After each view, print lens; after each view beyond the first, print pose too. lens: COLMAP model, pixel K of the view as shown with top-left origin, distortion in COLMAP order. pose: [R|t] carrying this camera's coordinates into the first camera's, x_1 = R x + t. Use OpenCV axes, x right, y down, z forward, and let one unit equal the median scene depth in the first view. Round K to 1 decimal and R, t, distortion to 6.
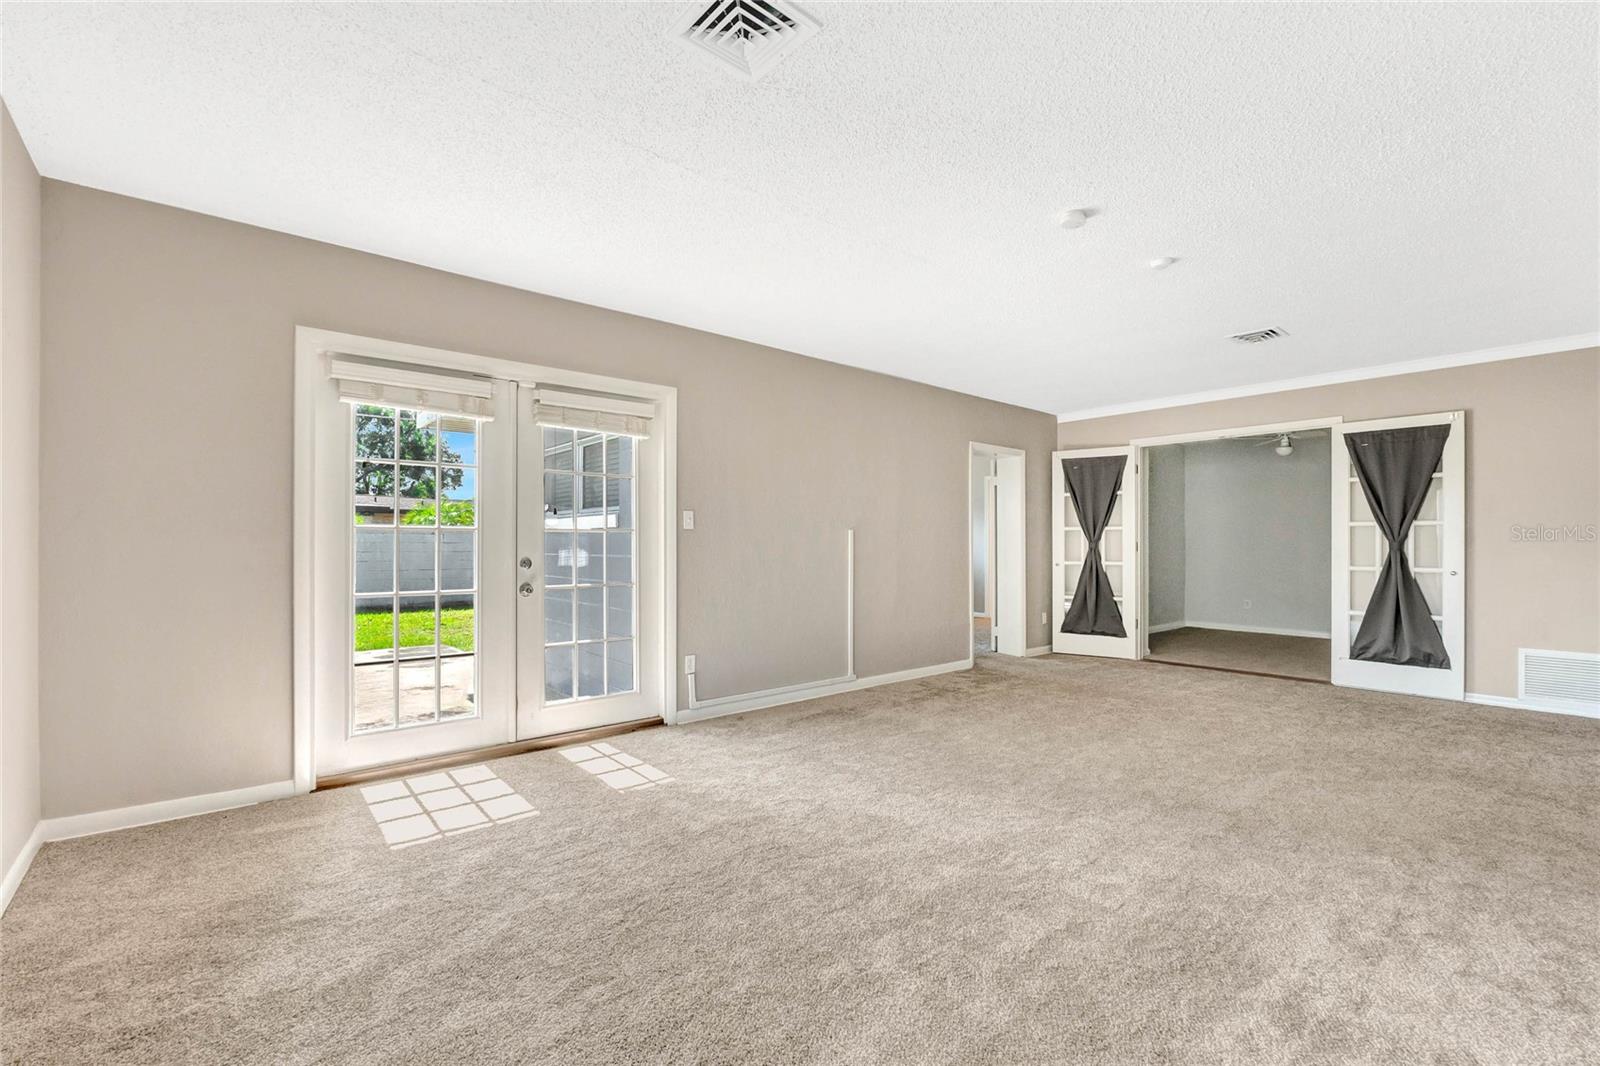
lens RADIAL K [[741.7, 0, 803.8], [0, 741.7, 539.1], [0, 0, 1]] dist [0.002442, 0.000053]
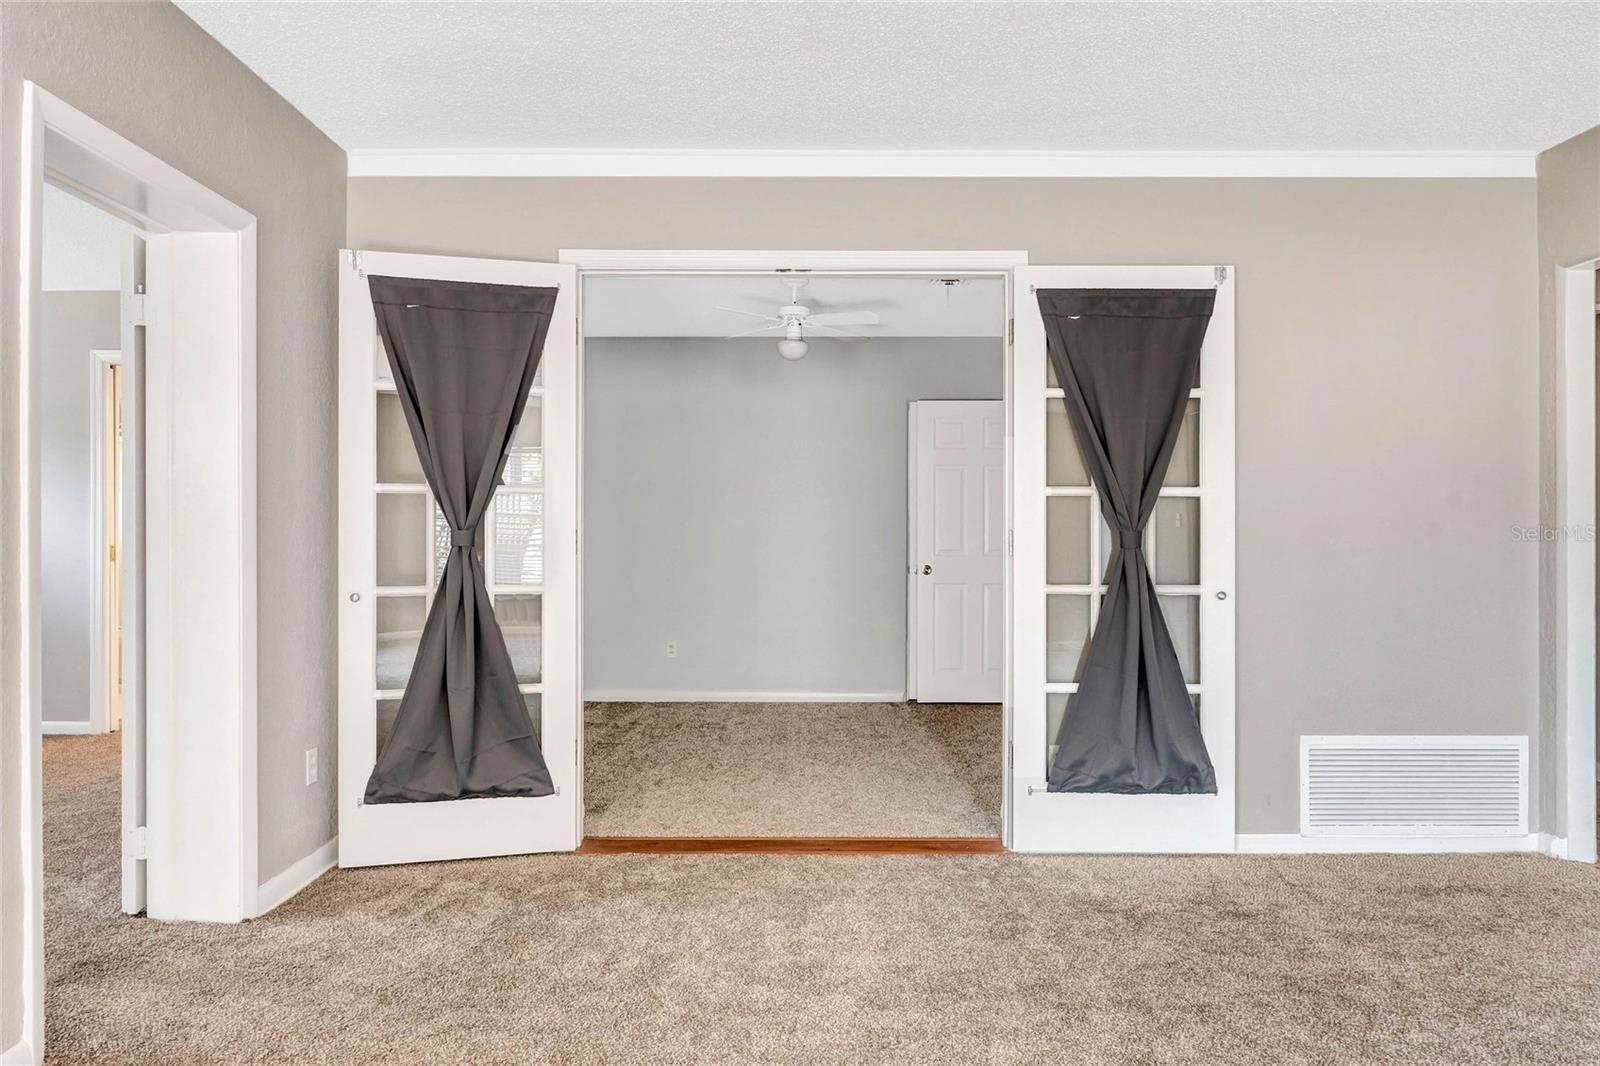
lens RADIAL K [[1058.8, 0, 799.5], [0, 1058.8, 535.1], [0, 0, 1]] dist [-0.000423, 0.002568]
pose [[0.666653, 0.001343, 0.745367, 0.130261], [-0.006070, 0.999975, 0.003628, 0.004172], [-0.745343, -0.006943, 0.666645, 0.565730]]
